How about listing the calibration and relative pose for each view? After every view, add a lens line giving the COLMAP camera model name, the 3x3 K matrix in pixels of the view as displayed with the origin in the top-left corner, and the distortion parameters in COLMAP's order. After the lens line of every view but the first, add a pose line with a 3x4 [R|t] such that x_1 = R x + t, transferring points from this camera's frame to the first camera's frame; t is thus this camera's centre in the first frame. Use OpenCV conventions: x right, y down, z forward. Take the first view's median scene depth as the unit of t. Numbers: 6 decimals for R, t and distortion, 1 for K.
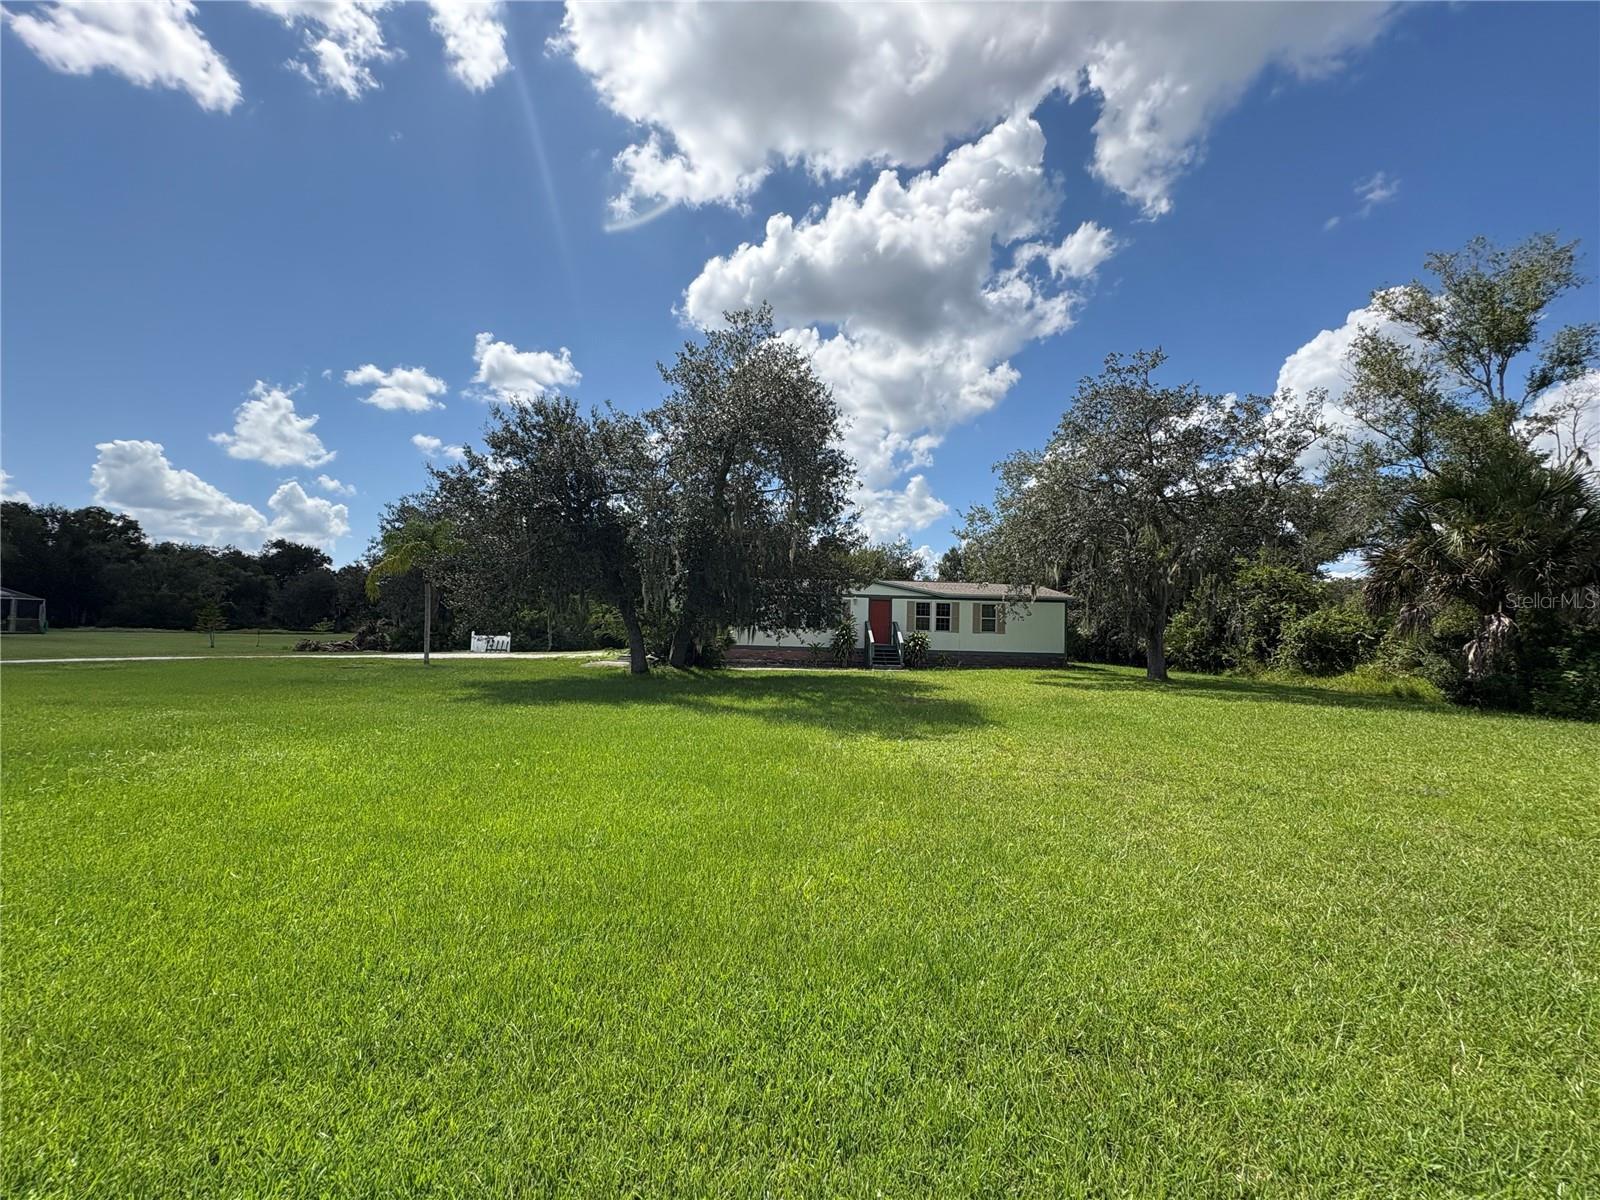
lens RADIAL K [[642.3, 0, 794.7], [0, 642.3, 589.7], [0, 0, 1]] dist [-0.000007, -0.000176]
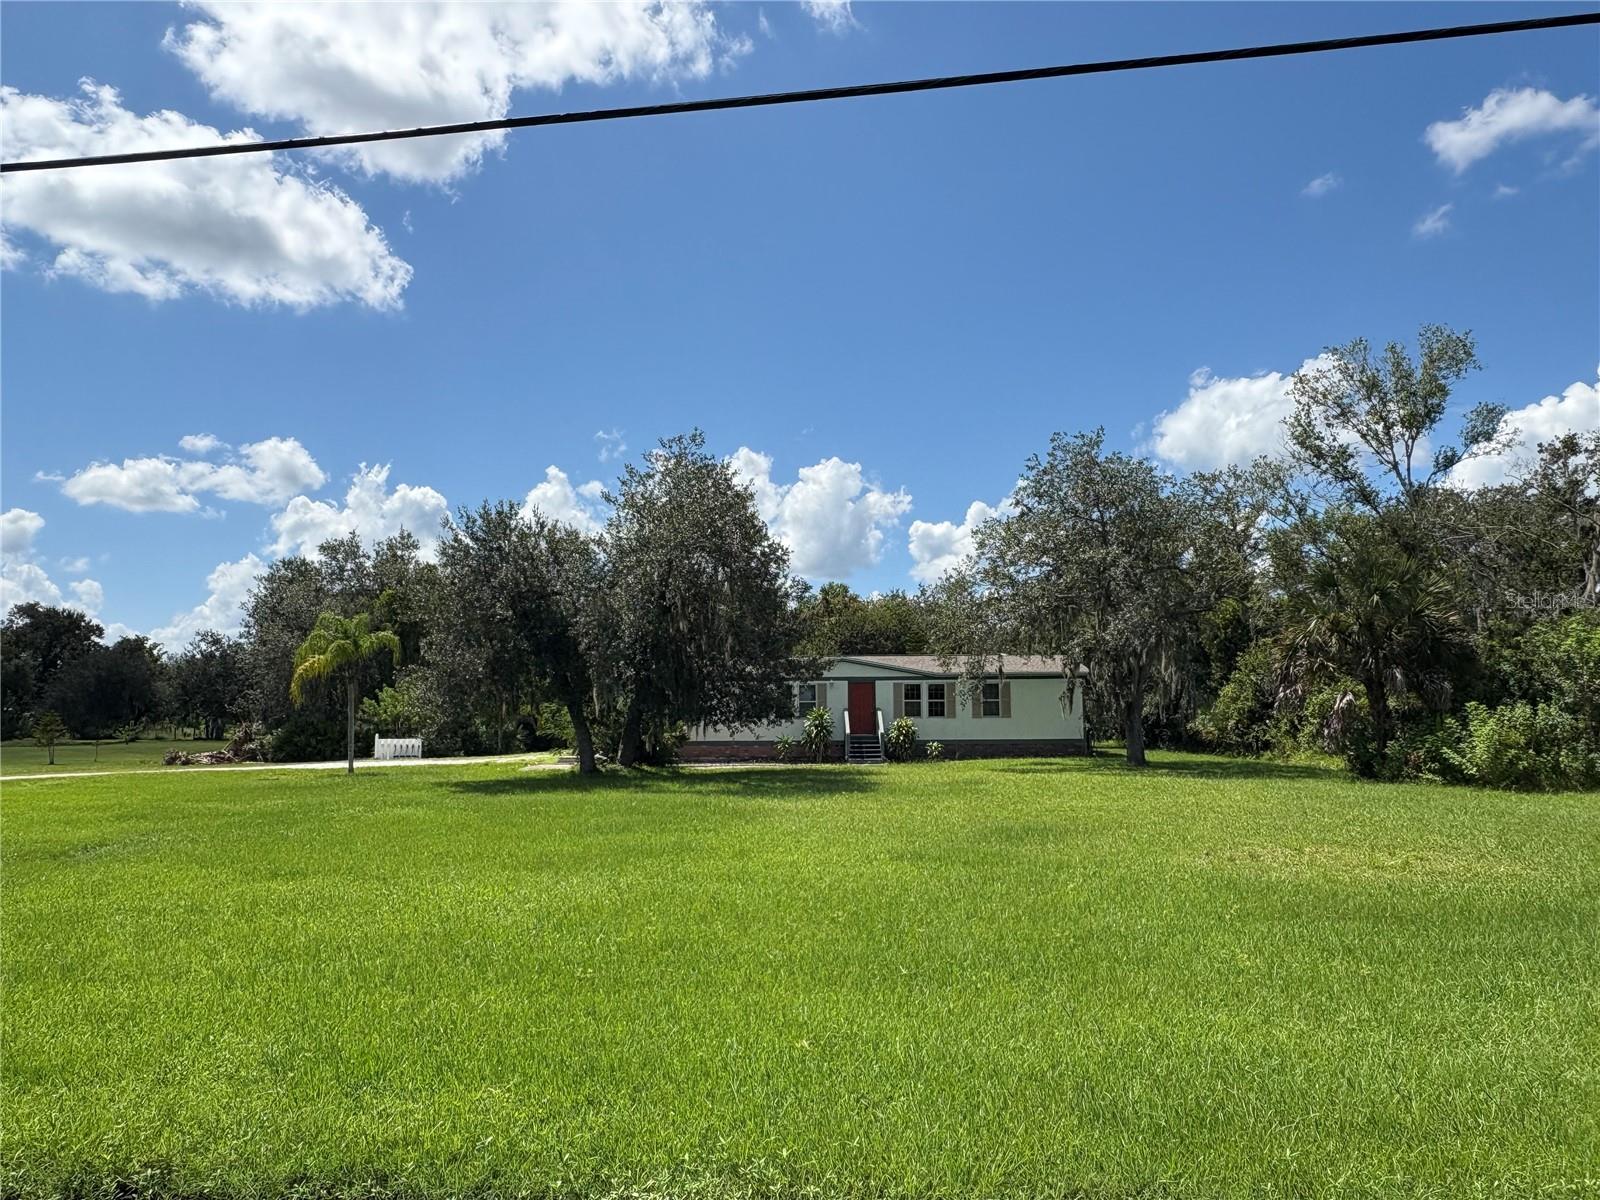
lens RADIAL K [[1120.5, 0, 799.9], [0, 1120.5, 606.2], [0, 0, 1]] dist [-0.007797, 0.003086]
pose [[0.999088, -0.034869, -0.024662, 0.093051], [0.034110, 0.998951, -0.030556, -0.043643], [0.025702, 0.029687, 0.999229, -0.500080]]
